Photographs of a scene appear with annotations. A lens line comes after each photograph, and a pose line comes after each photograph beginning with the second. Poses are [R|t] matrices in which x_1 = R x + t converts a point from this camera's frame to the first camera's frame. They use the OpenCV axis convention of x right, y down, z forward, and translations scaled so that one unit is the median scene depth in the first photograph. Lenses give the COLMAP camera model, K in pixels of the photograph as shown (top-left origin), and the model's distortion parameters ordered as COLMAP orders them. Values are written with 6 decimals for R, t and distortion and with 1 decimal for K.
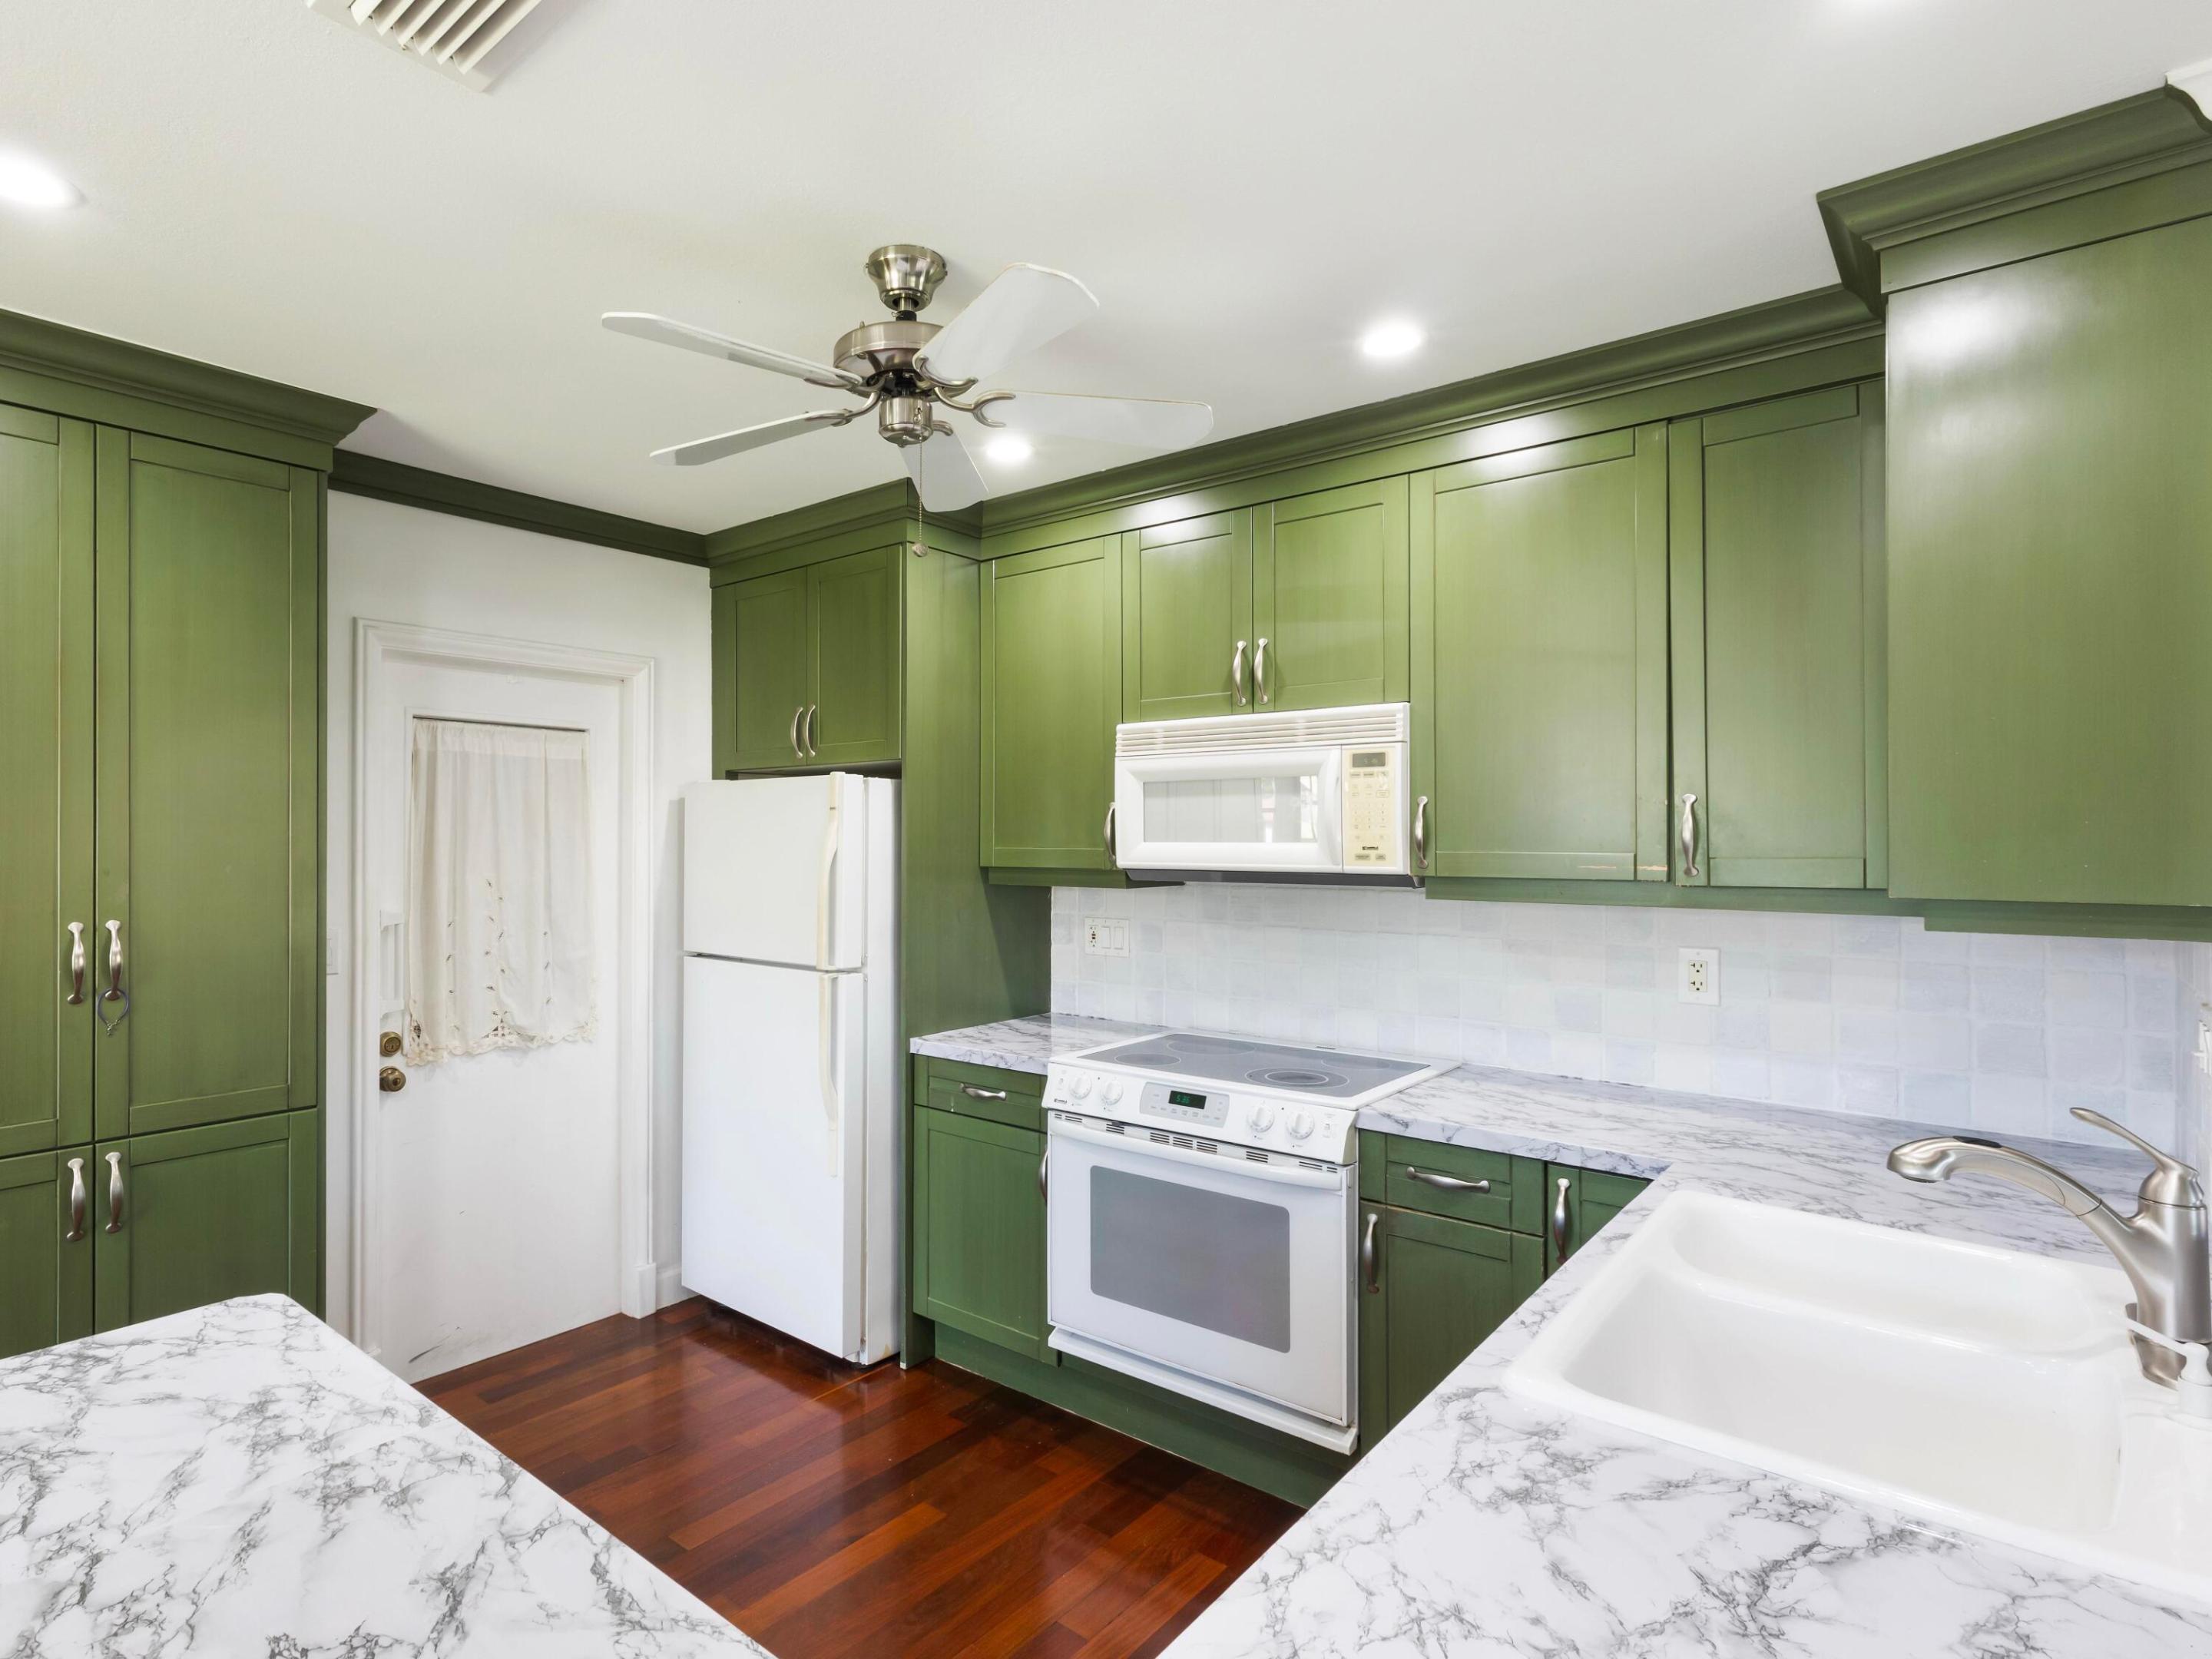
lens RADIAL K [[1198.0, 0, 1069.6], [0, 1198.0, 830.1], [0, 0, 1]] dist [0.002087, 0.001626]
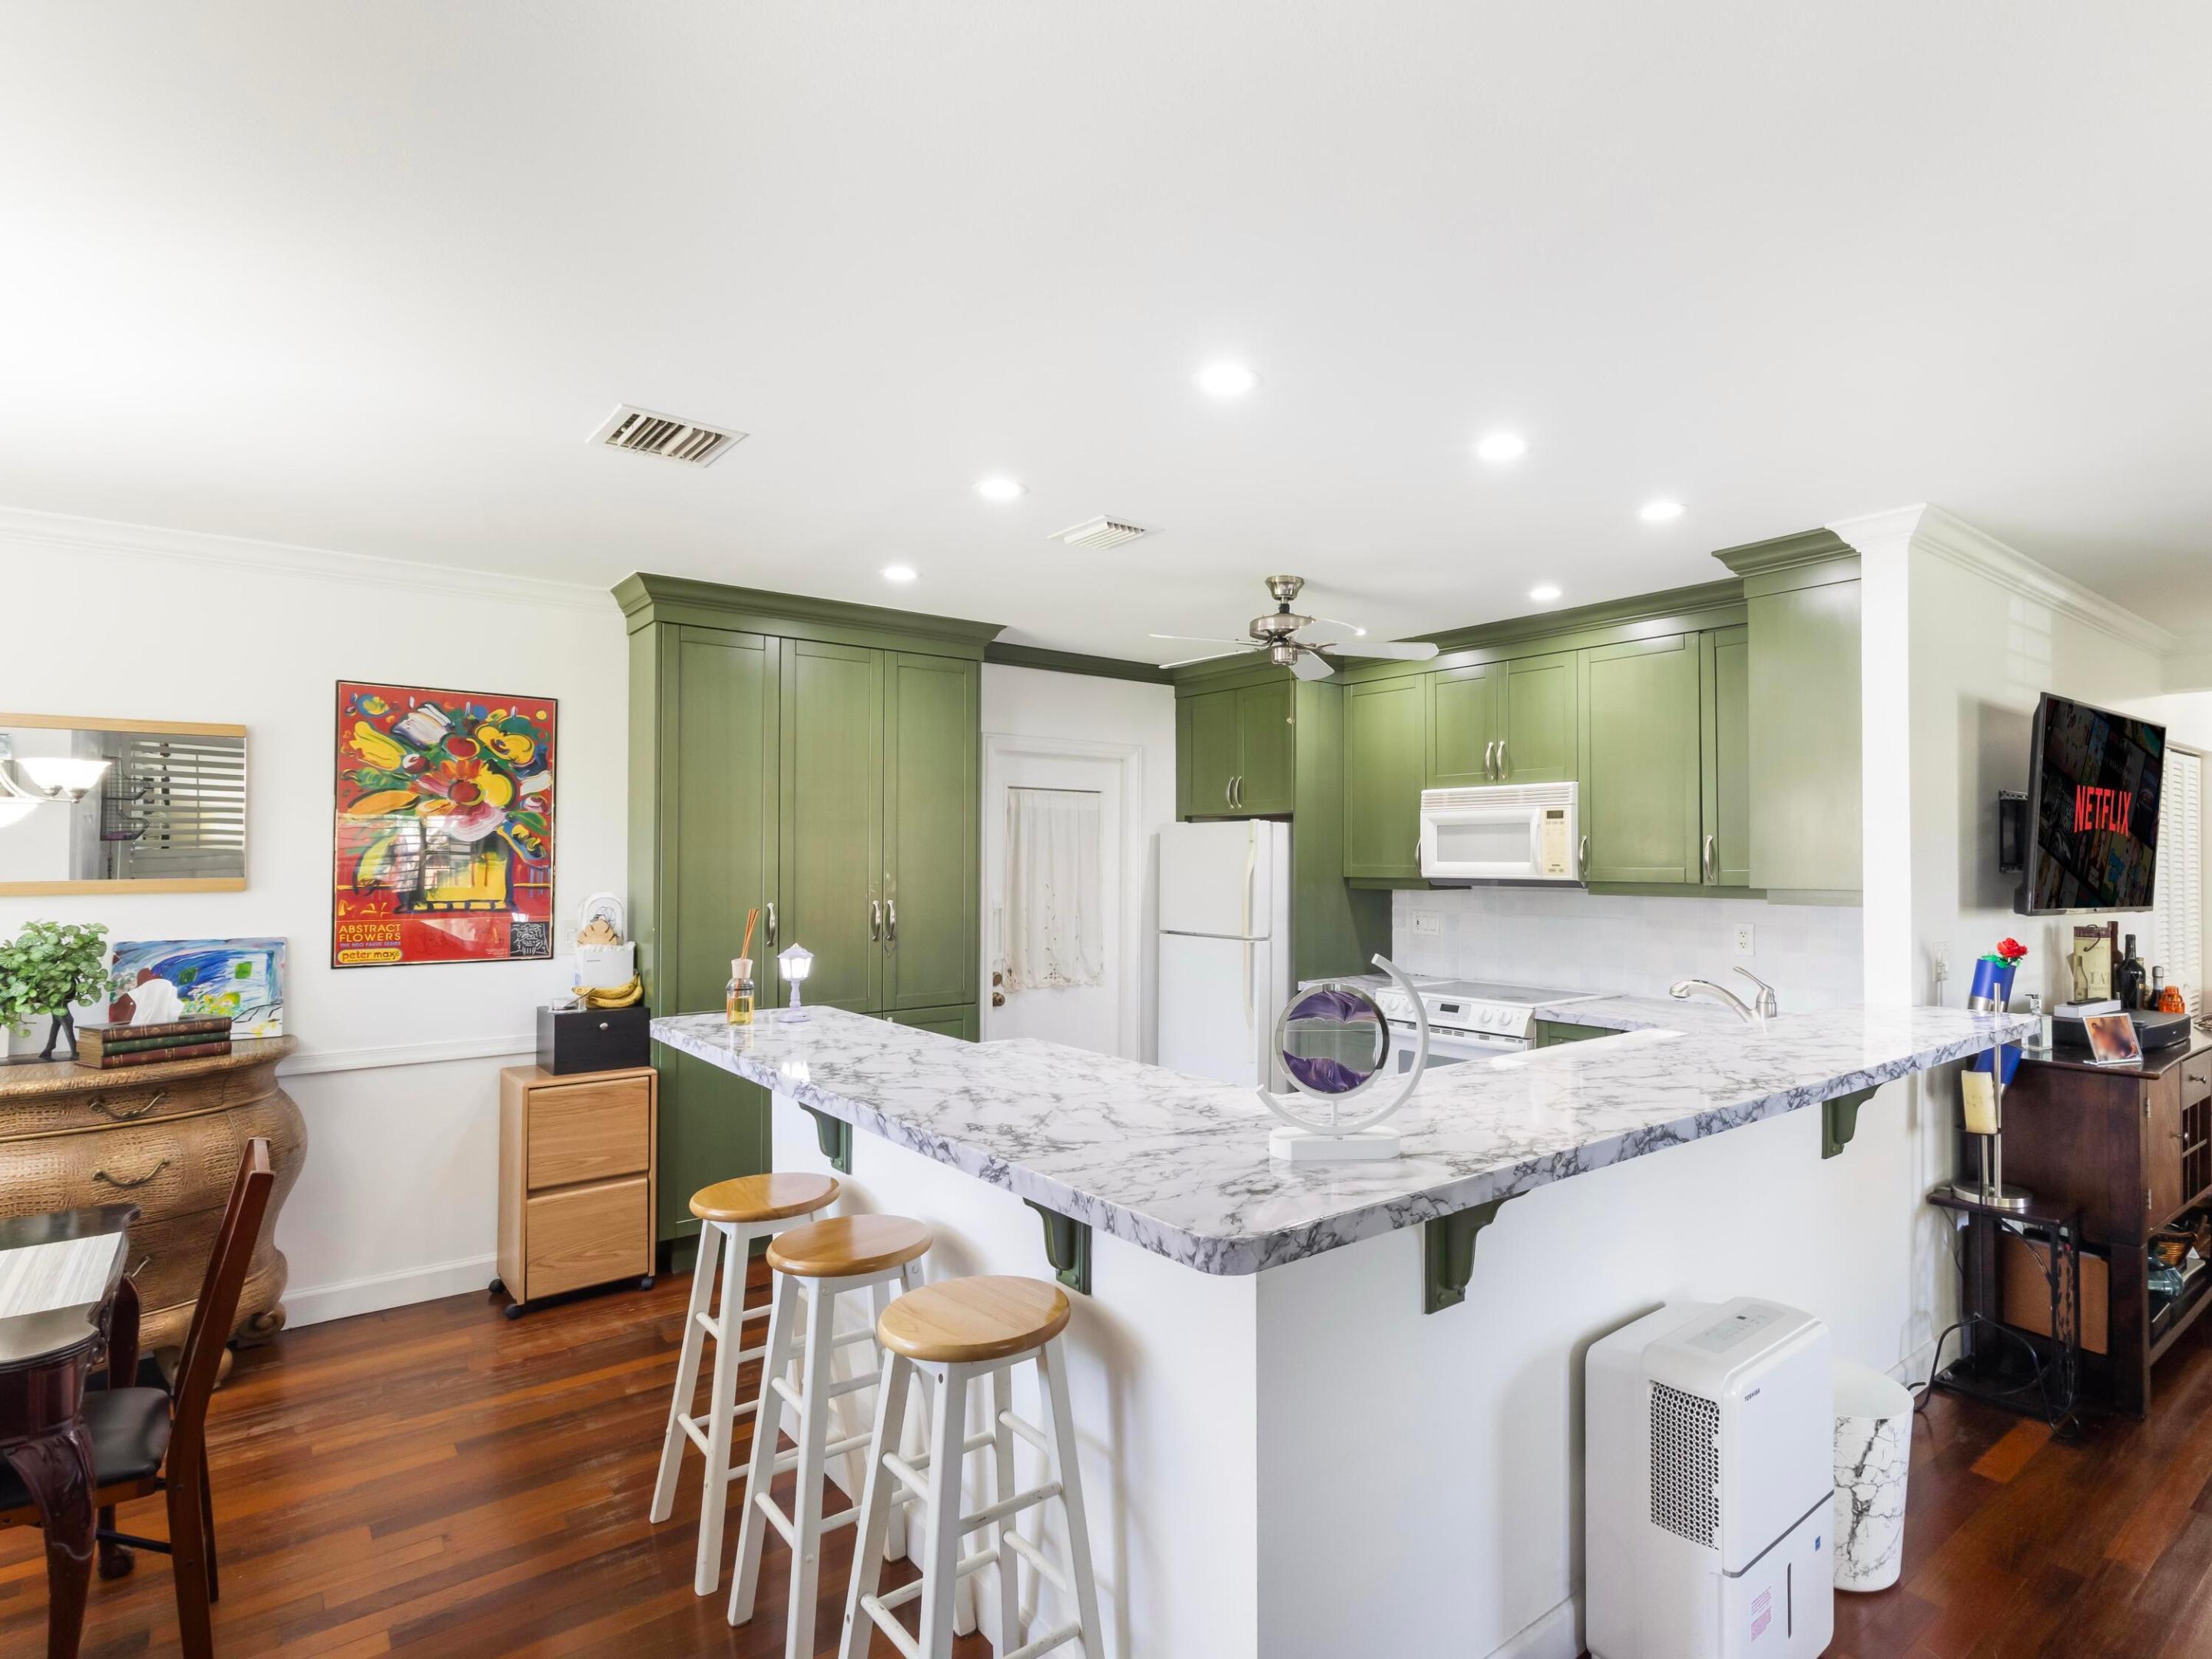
lens RADIAL K [[1332.3, 0, 1115.8], [0, 1332.3, 840.1], [0, 0, 1]] dist [0.025988, -0.000301]
pose [[0.955209, -0.002237, -0.295923, 0.193916], [-0.000072, 0.999970, -0.007790, -0.005694], [0.295932, 0.007462, 0.955180, -0.938057]]
